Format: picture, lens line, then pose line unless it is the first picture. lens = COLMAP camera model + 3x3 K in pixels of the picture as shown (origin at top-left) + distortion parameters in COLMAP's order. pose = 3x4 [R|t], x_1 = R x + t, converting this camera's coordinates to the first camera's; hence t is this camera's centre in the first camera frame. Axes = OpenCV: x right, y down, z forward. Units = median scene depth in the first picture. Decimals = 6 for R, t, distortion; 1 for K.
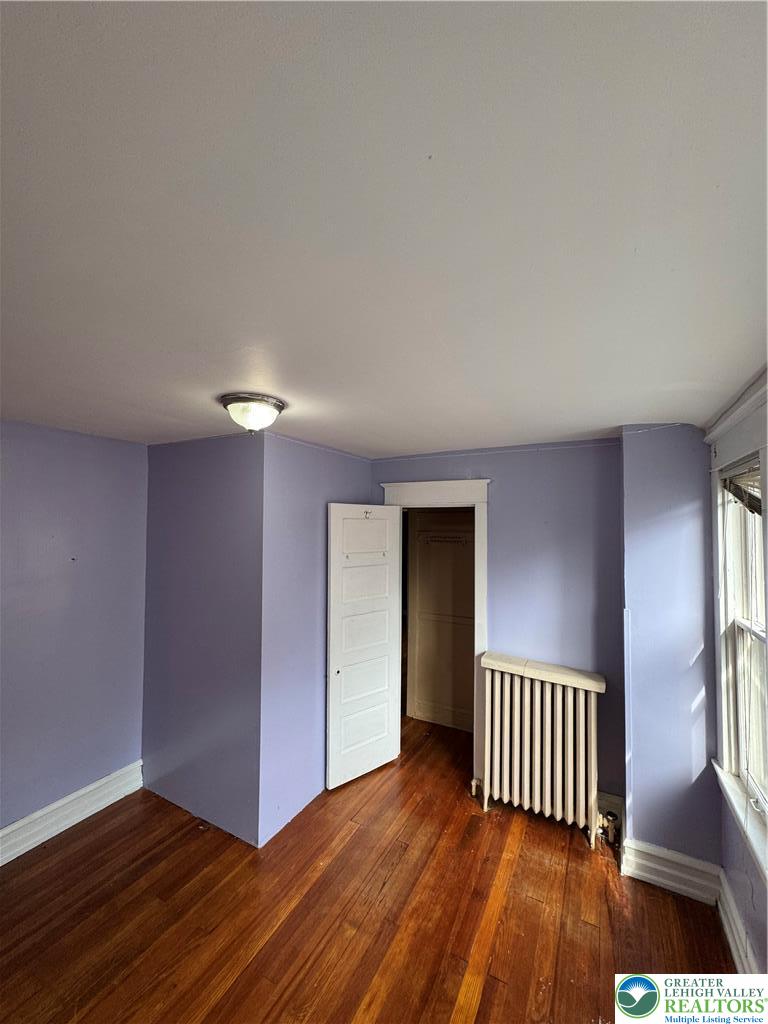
lens RADIAL K [[405.2, 0, 385.7], [0, 405.2, 513.0], [0, 0, 1]] dist [-0.006066, 0.000103]
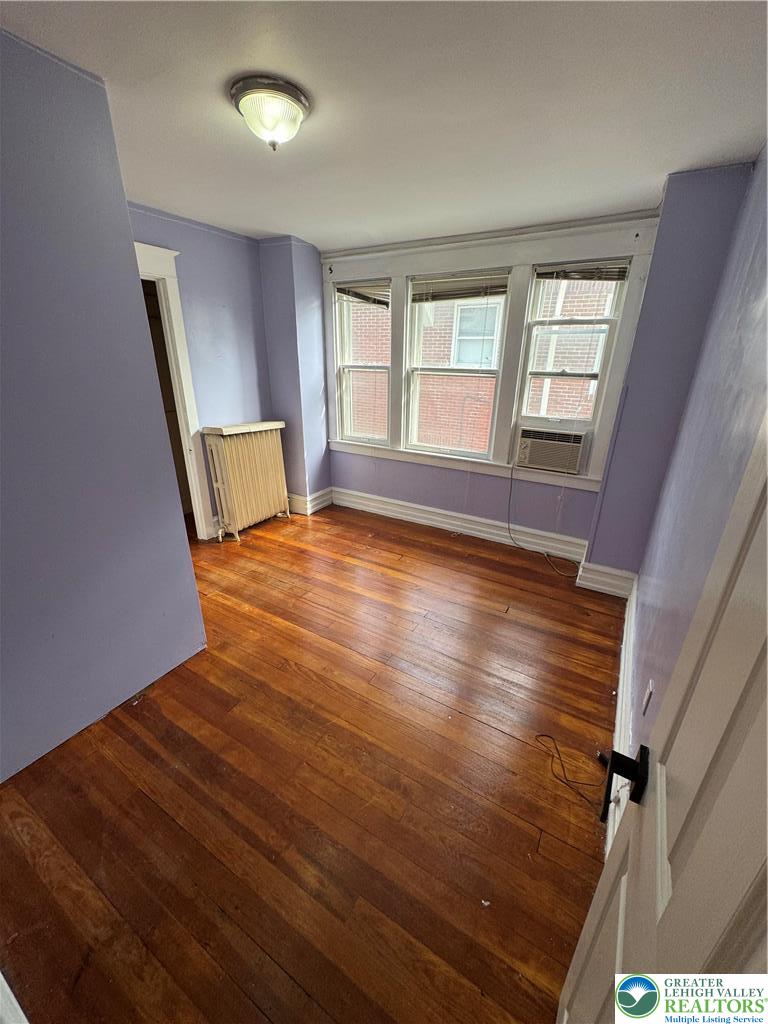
lens RADIAL K [[405.2, 0, 385.3], [0, 405.2, 512.5], [0, 0, 1]] dist [-0.006066, 0.000103]
pose [[0.044549, -0.382734, 0.922784, -1.147058], [-0.045496, 0.921965, 0.384591, 0.132408], [-0.997971, -0.059117, 0.023660, 0.588946]]
